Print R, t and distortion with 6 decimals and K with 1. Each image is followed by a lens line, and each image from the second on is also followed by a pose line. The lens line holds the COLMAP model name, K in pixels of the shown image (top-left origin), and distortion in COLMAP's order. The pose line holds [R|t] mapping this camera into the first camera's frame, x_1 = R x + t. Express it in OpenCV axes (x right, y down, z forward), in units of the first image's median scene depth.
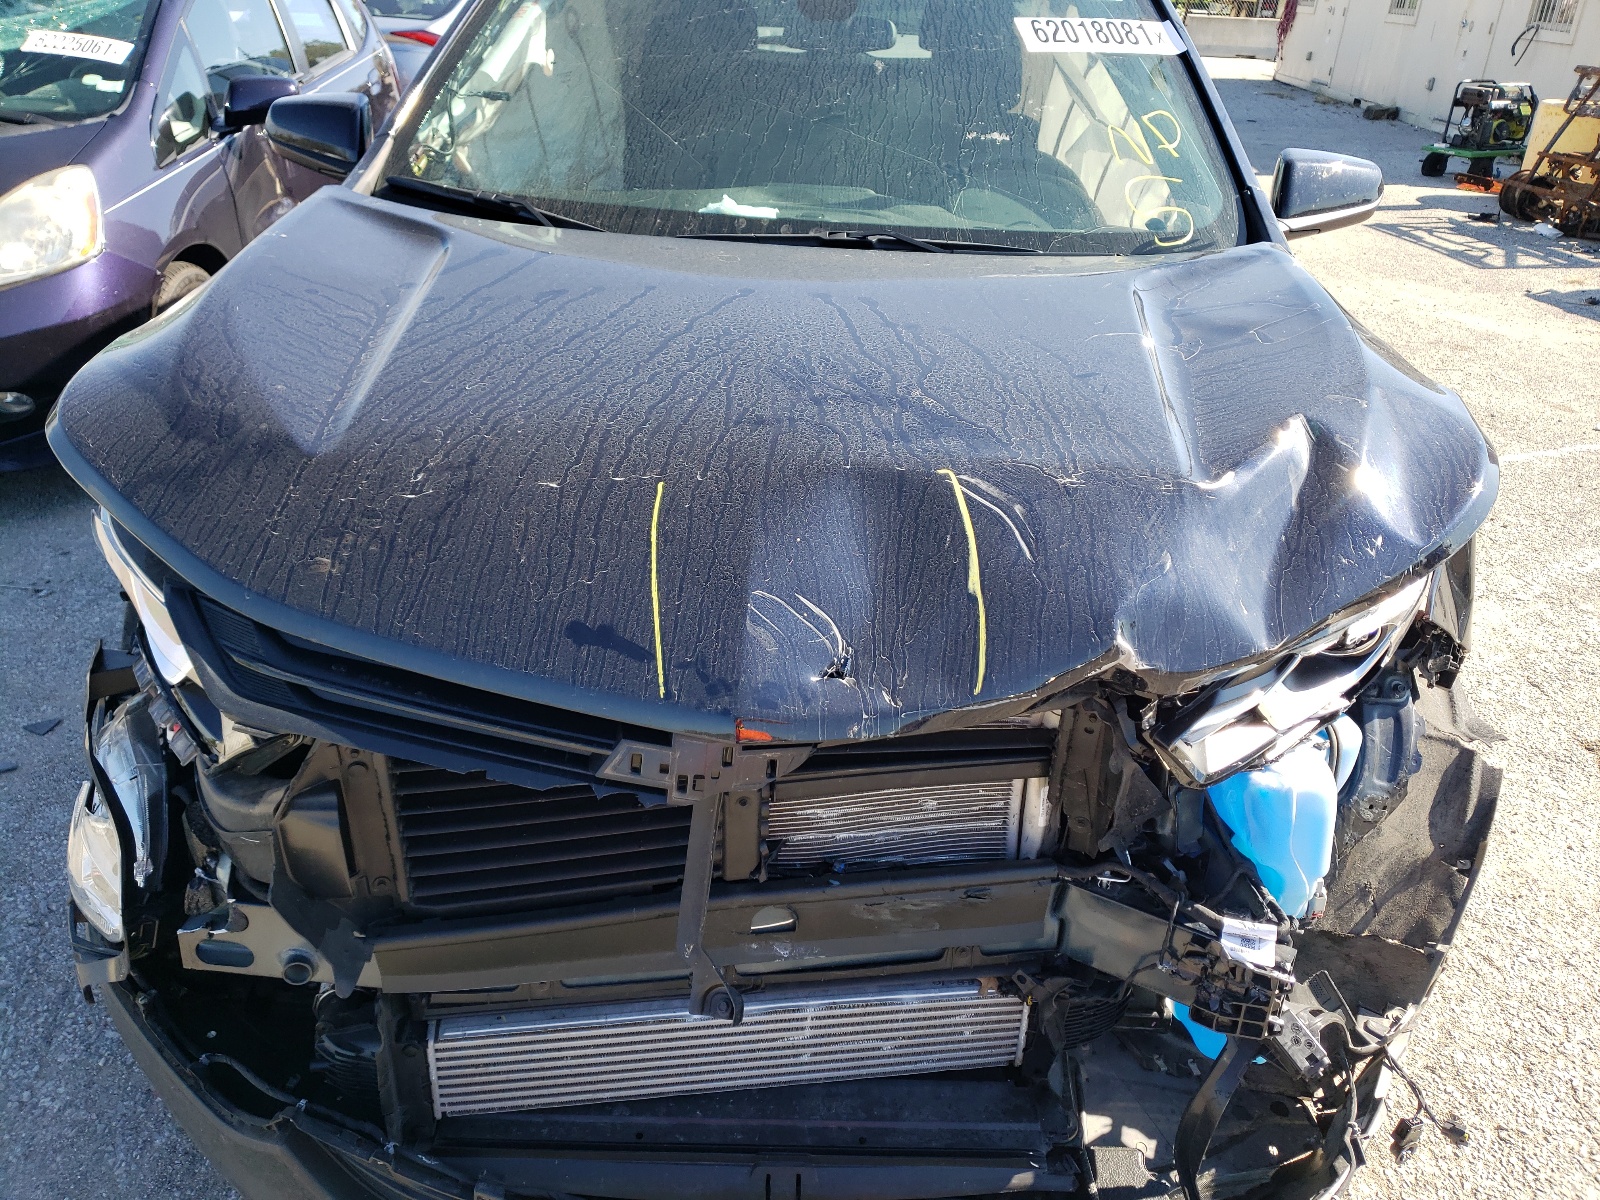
lens RADIAL K [[1240.1, 0, 821.8], [0, 1240.1, 597.8], [0, 0, 1]] dist [0.001902, 0.000946]
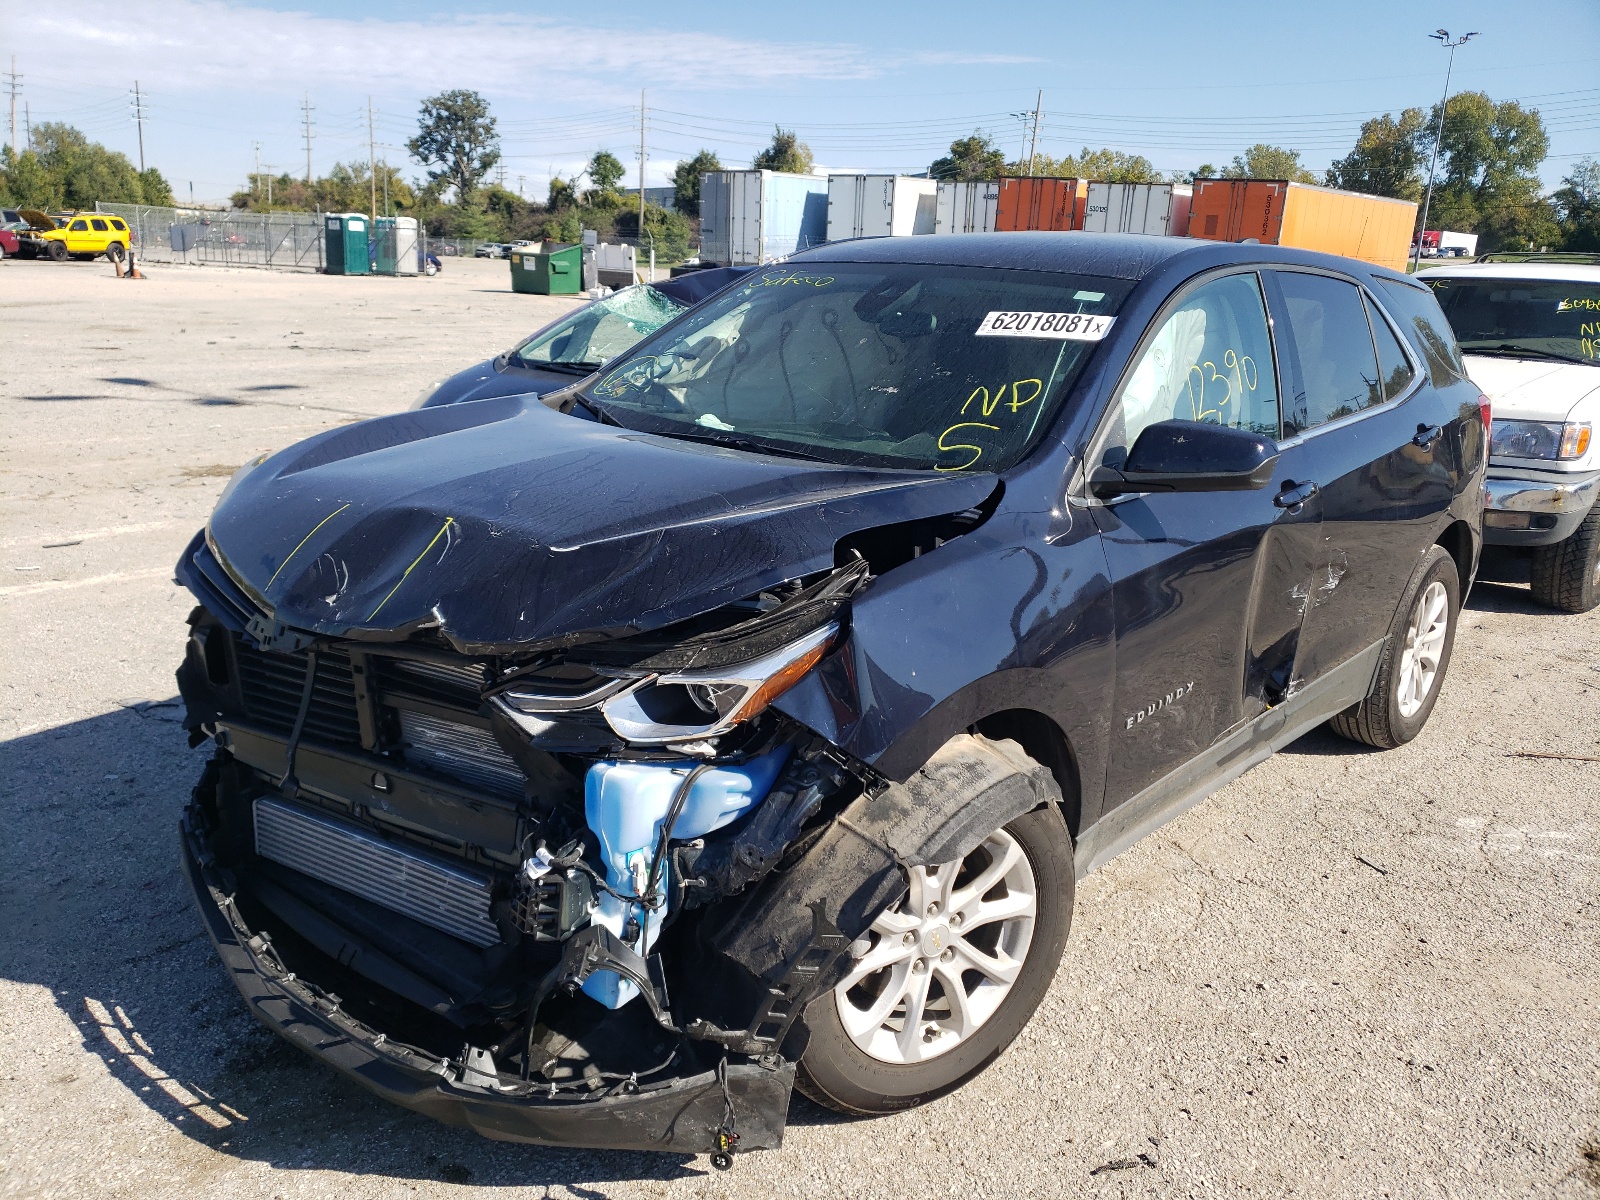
lens RADIAL K [[1240.1, 0, 821.8], [0, 1240.1, 597.8], [0, 0, 1]] dist [0.001902, 0.000946]
pose [[0.772748, 0.145459, -0.617821, 1.344595], [-0.290878, 0.946310, -0.141021, 0.081082], [0.564137, 0.288684, 0.773570, -0.034142]]
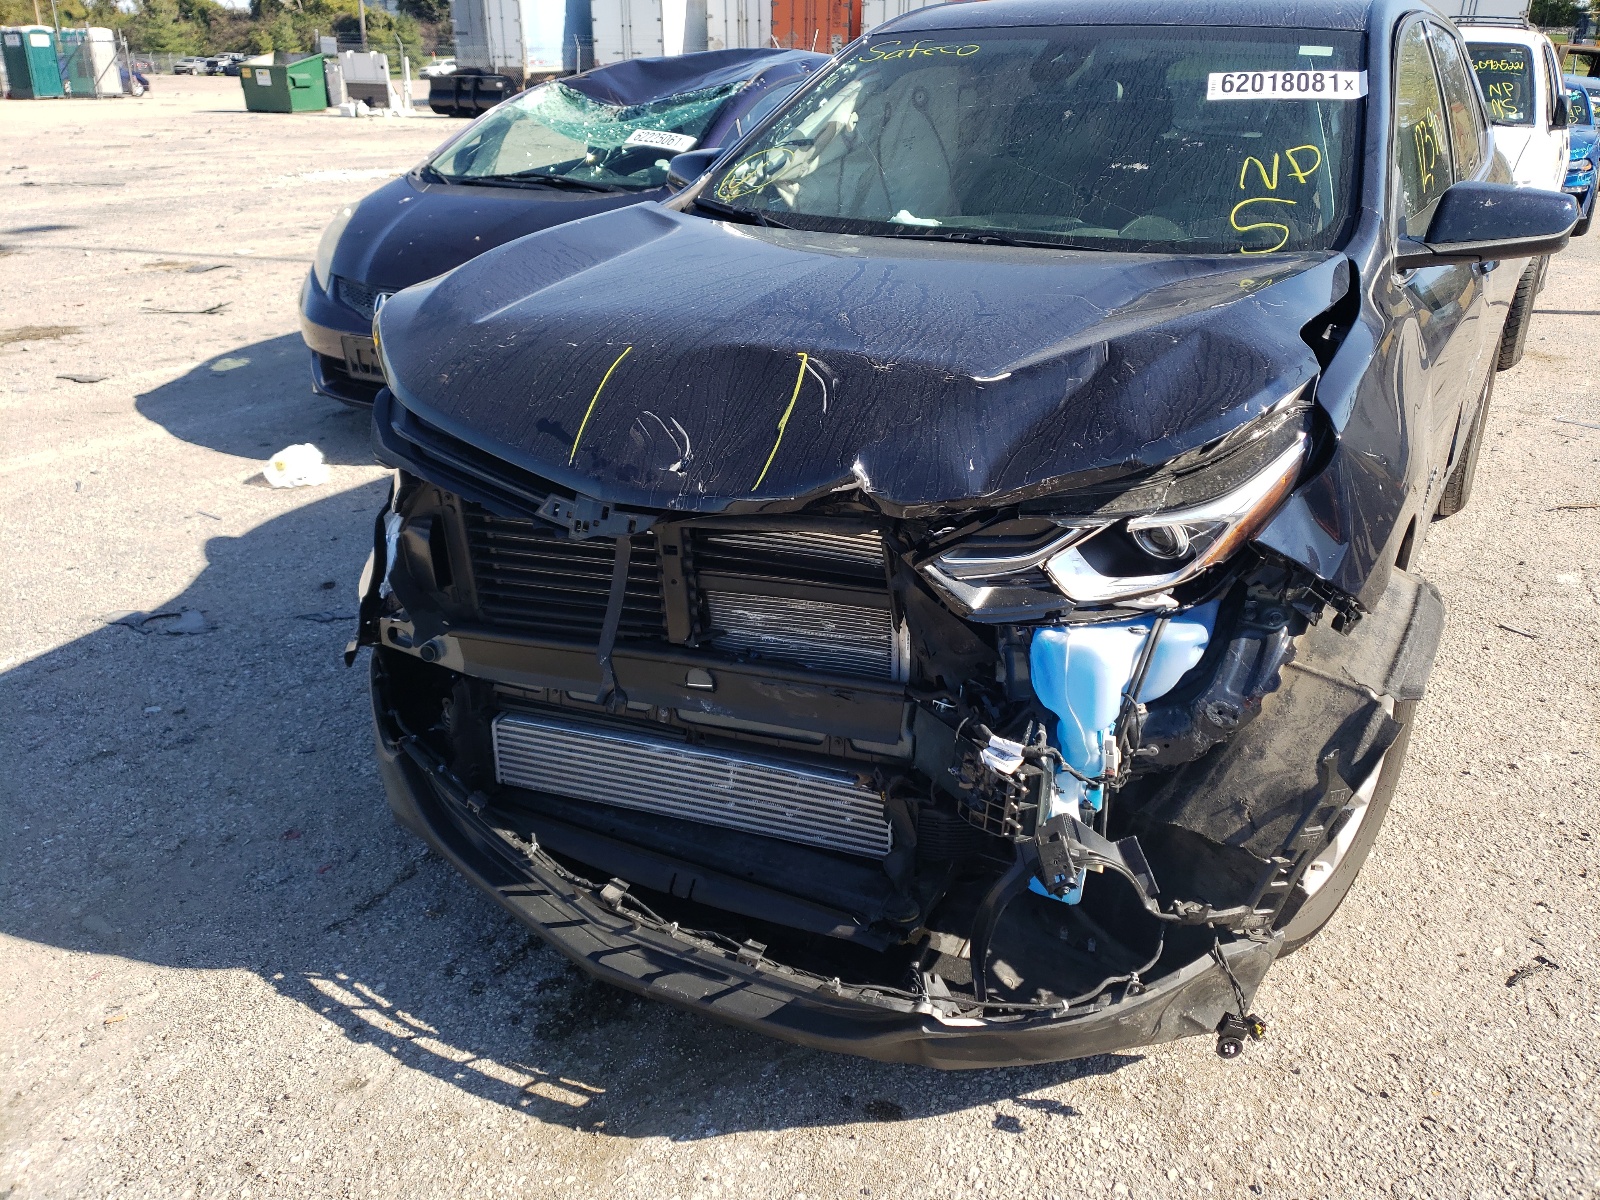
lens RADIAL K [[1225.2, 0, 849.9], [0, 1225.2, 577.0], [0, 0, 1]] dist [0.003181, 0.000346]
pose [[0.884467, 0.134263, -0.446868, 0.668425], [-0.176607, 0.982784, -0.054270, 0.178255], [0.431889, 0.126921, 0.892952, -0.164198]]
